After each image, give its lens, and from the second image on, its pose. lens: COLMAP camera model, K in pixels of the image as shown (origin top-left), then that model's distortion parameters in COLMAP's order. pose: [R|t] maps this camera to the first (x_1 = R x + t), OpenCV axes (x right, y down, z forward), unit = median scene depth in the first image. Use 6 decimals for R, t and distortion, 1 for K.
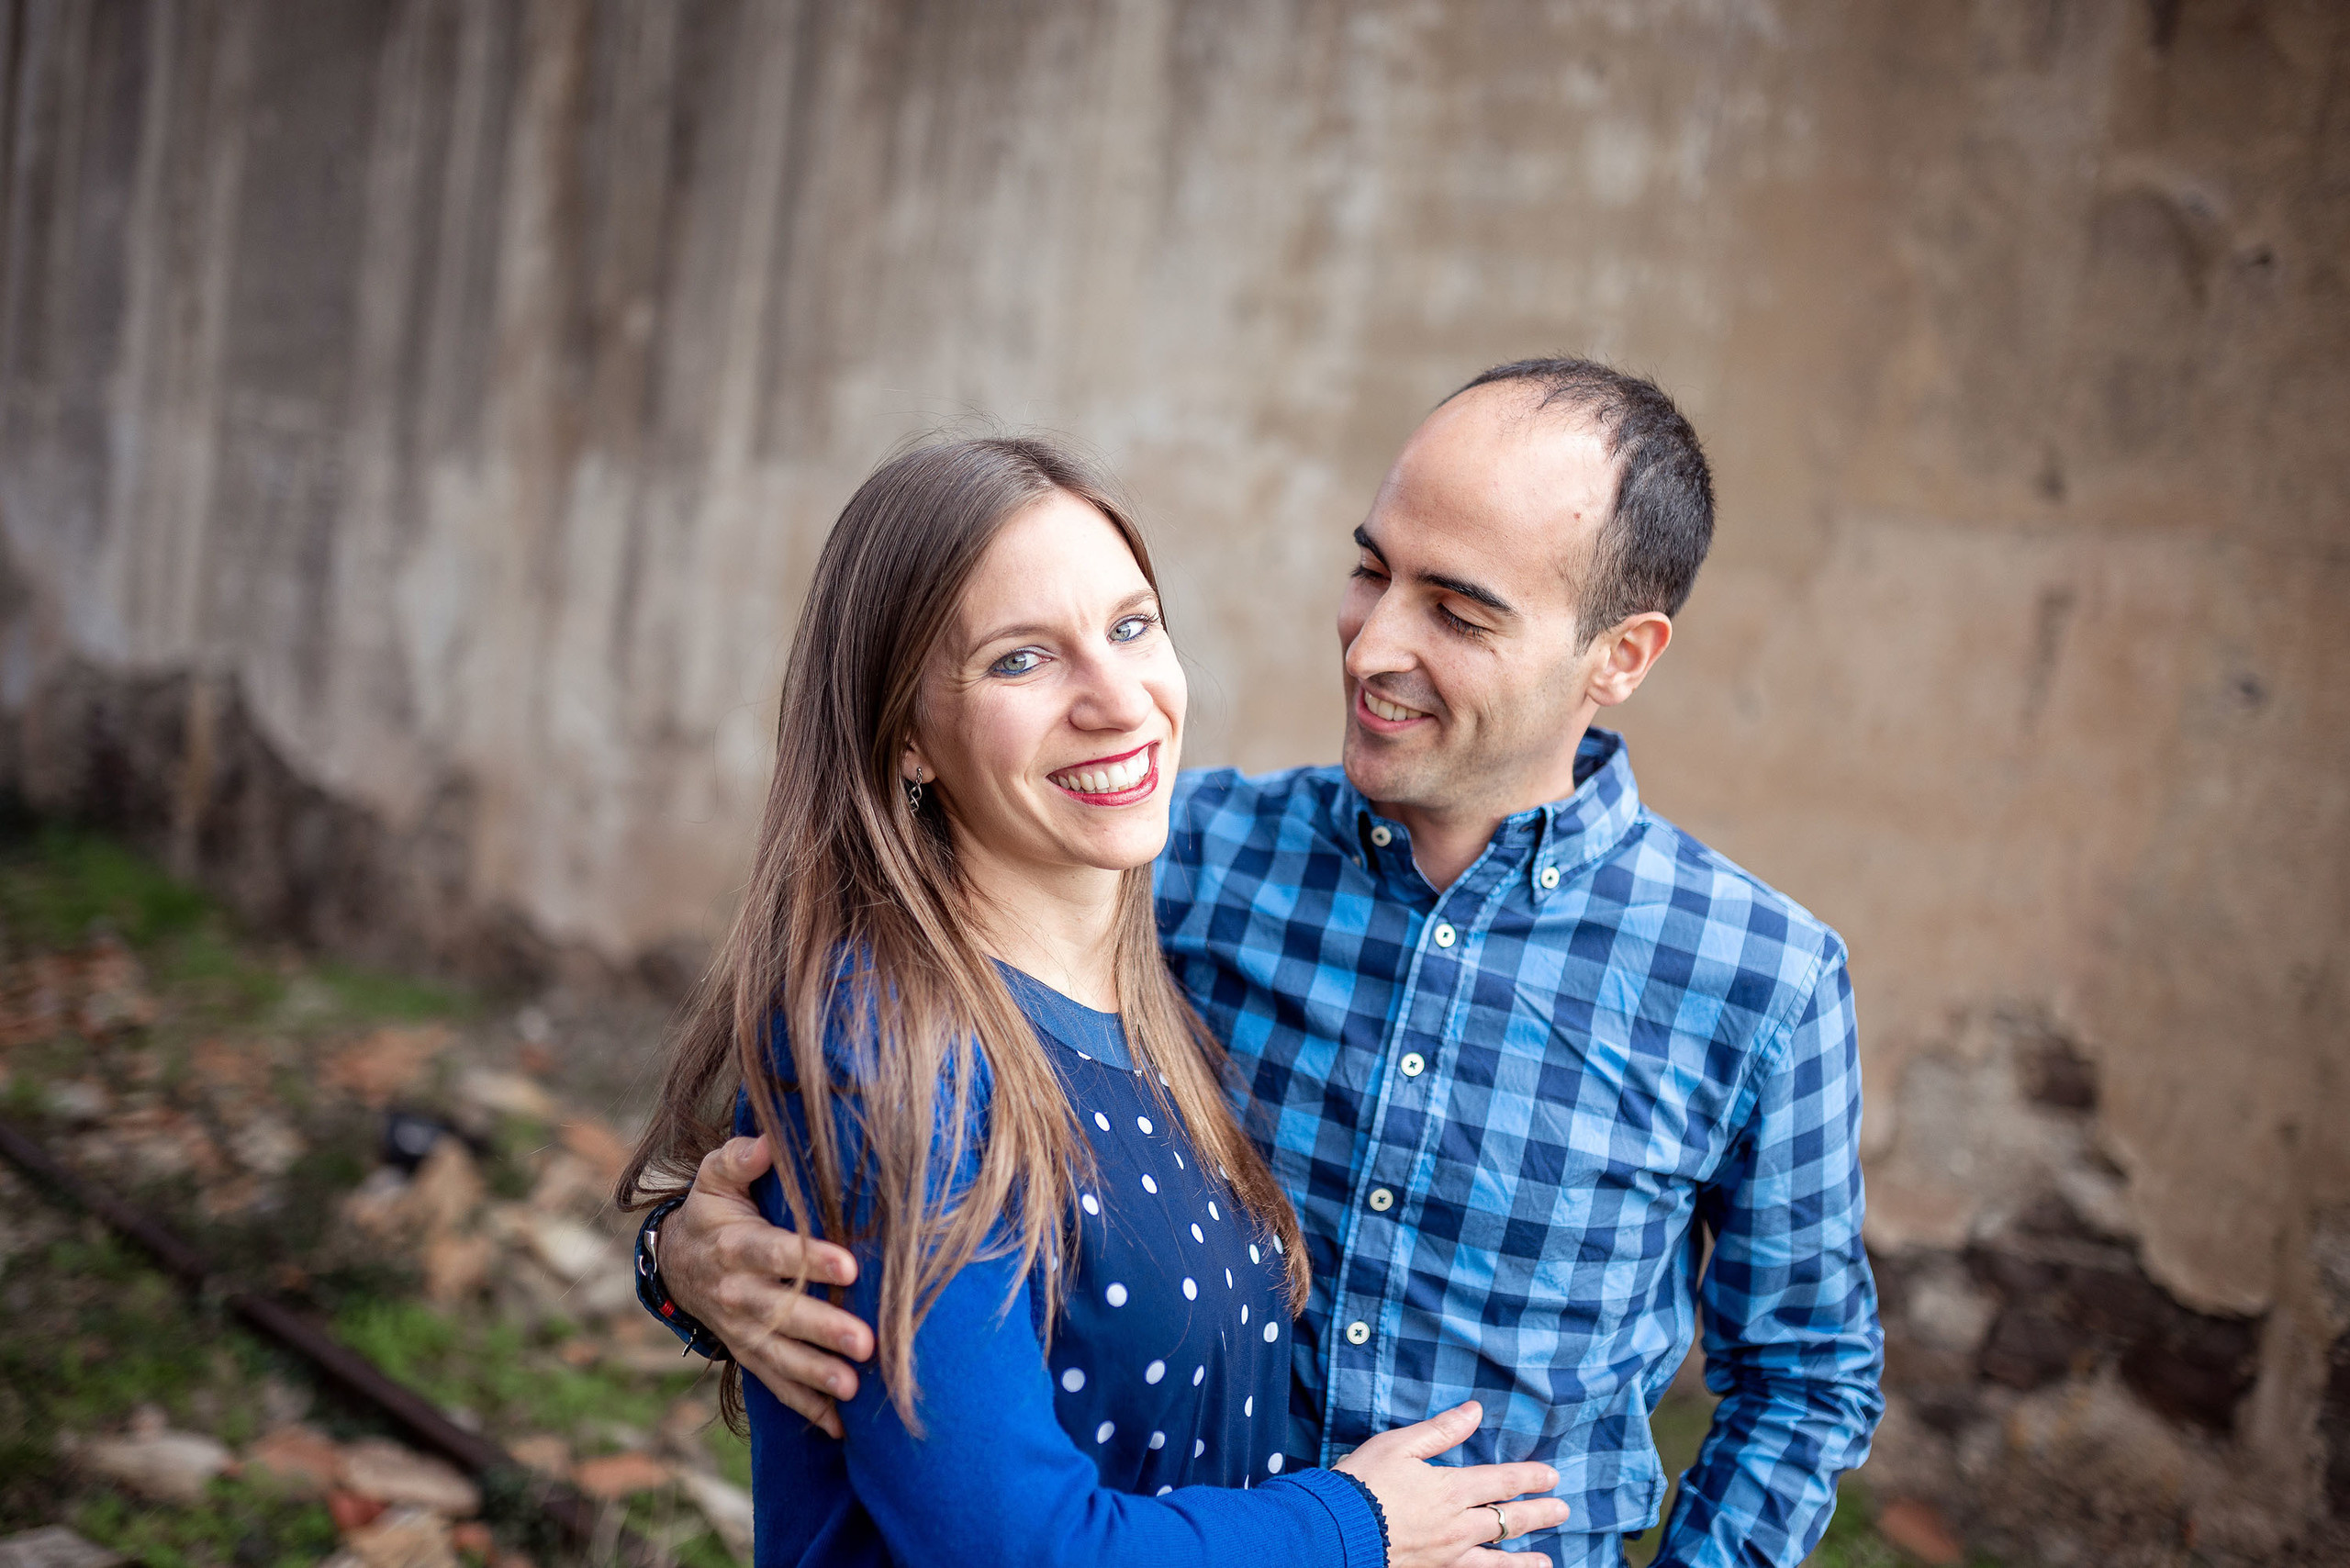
lens RADIAL K [[2241.4, 0, 1175.0], [0, 2241.4, 784.0], [0, 0, 1]] dist [-0.060976, 0.087919]
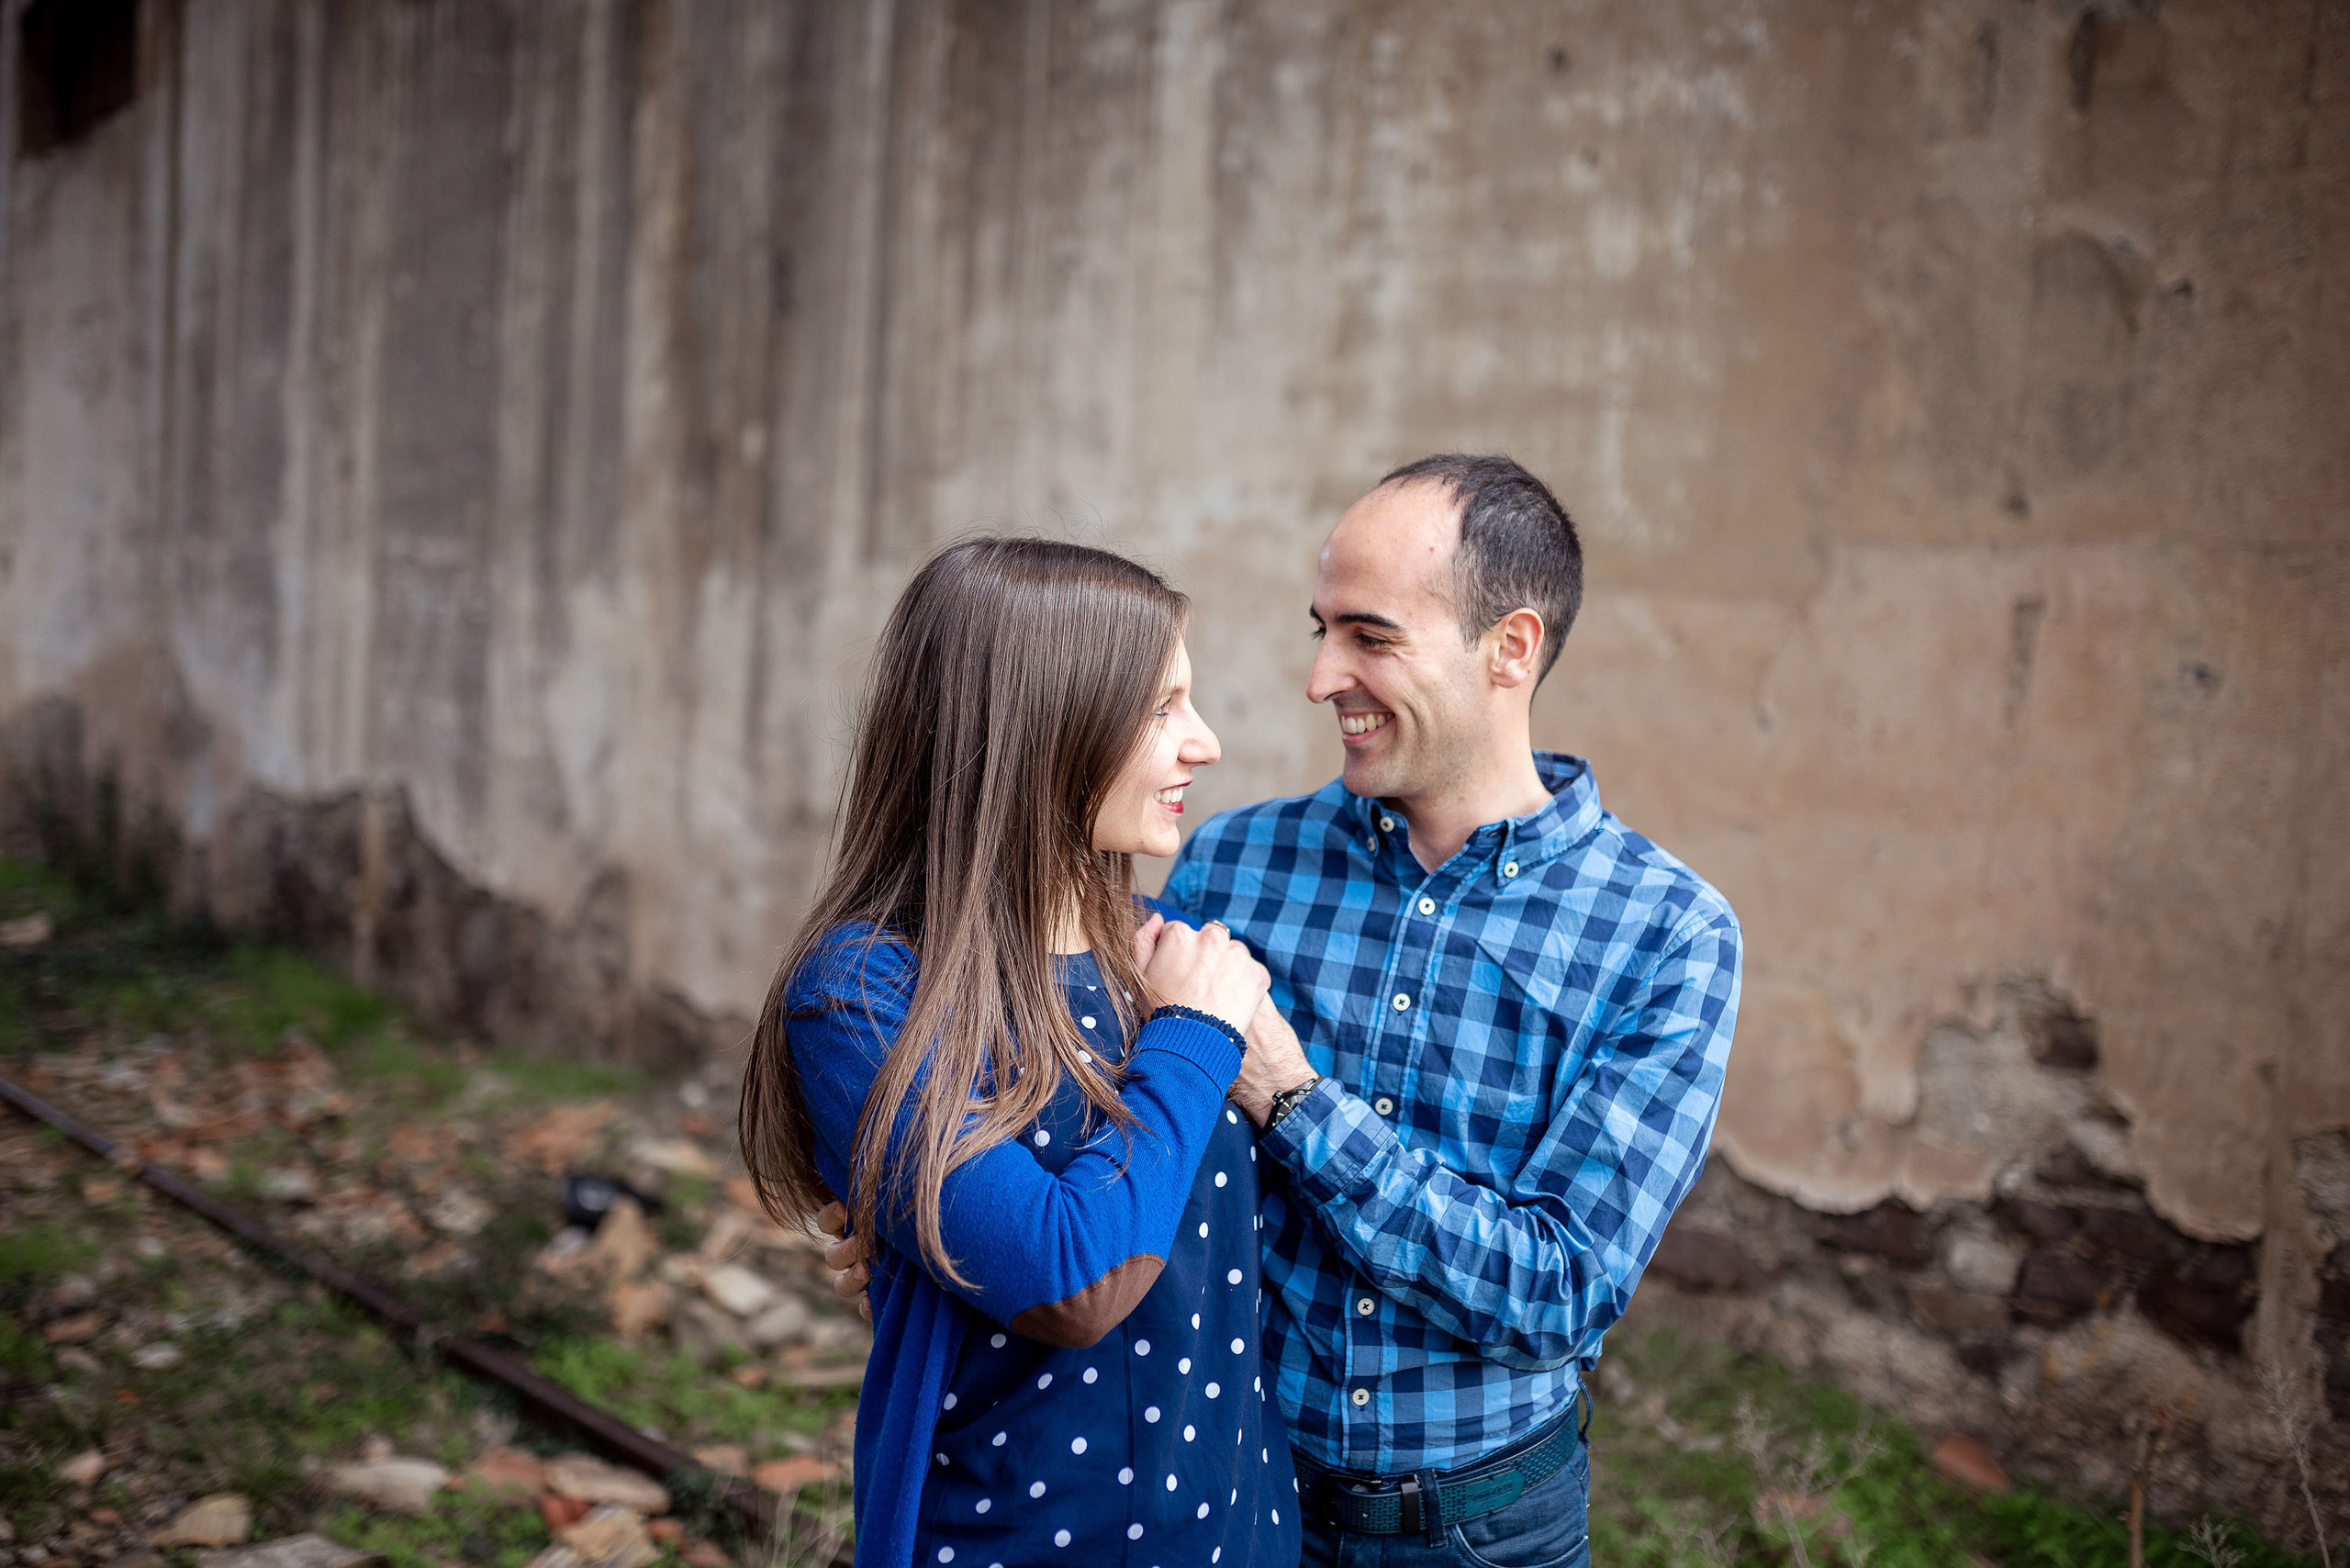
lens RADIAL K [[2241.4, 0, 1175.0], [0, 2241.4, 784.0], [0, 0, 1]] dist [-0.060976, 0.087919]
pose [[0.996190, -0.064639, -0.058539, 0.026740], [0.062697, 0.997439, -0.034414, 0.013623], [0.060614, 0.030613, 0.997692, -0.103812]]
